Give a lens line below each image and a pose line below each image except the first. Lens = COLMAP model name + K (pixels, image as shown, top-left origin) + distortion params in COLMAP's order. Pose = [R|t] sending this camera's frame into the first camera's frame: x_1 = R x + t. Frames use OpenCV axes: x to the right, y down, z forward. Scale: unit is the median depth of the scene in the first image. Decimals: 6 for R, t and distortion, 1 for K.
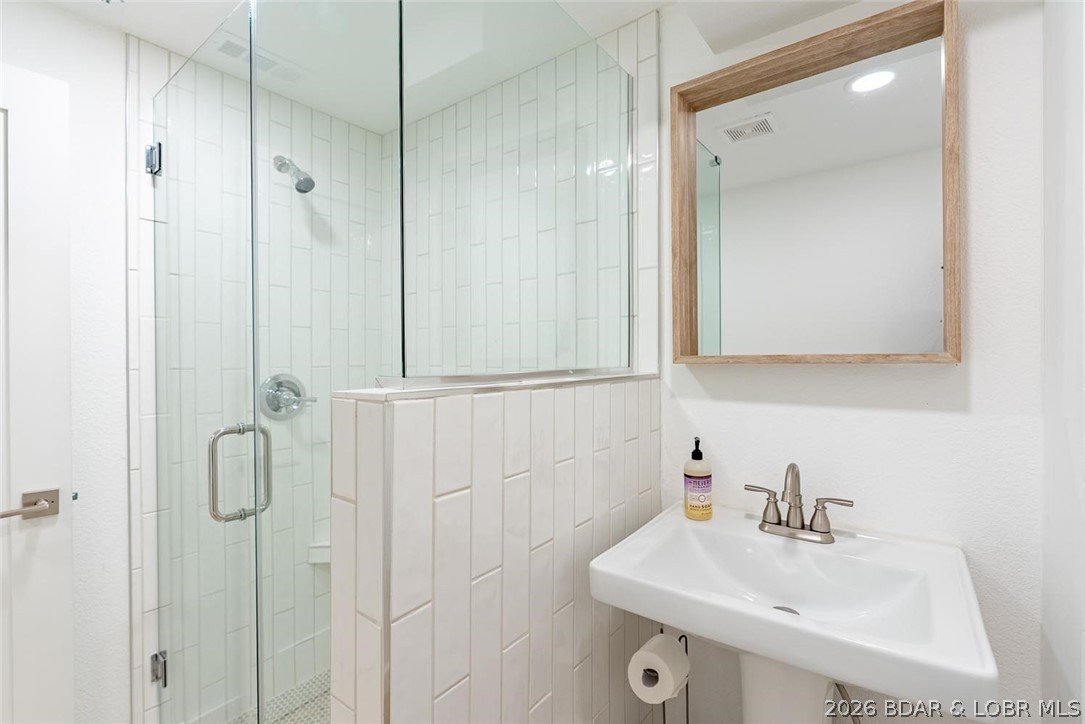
lens RADIAL K [[491.4, 0, 538.7], [0, 491.4, 359.4], [0, 0, 1]] dist [-0.012347, 0.003952]
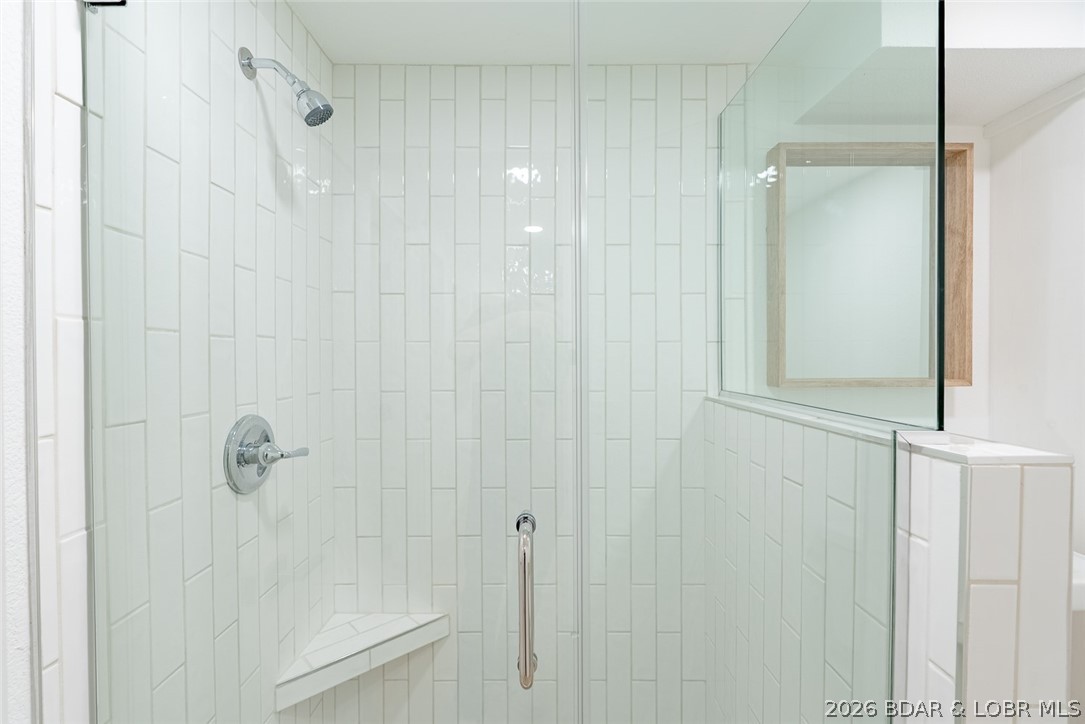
lens RADIAL K [[481.4, 0, 542.5], [0, 481.4, 362.0], [0, 0, 1]] dist [-0.000390, 0.000043]
pose [[0.797003, -0.002761, 0.603969, -0.736523], [-0.001364, 0.999979, 0.006371, -0.049238], [-0.603974, -0.005902, 0.796983, 0.391400]]
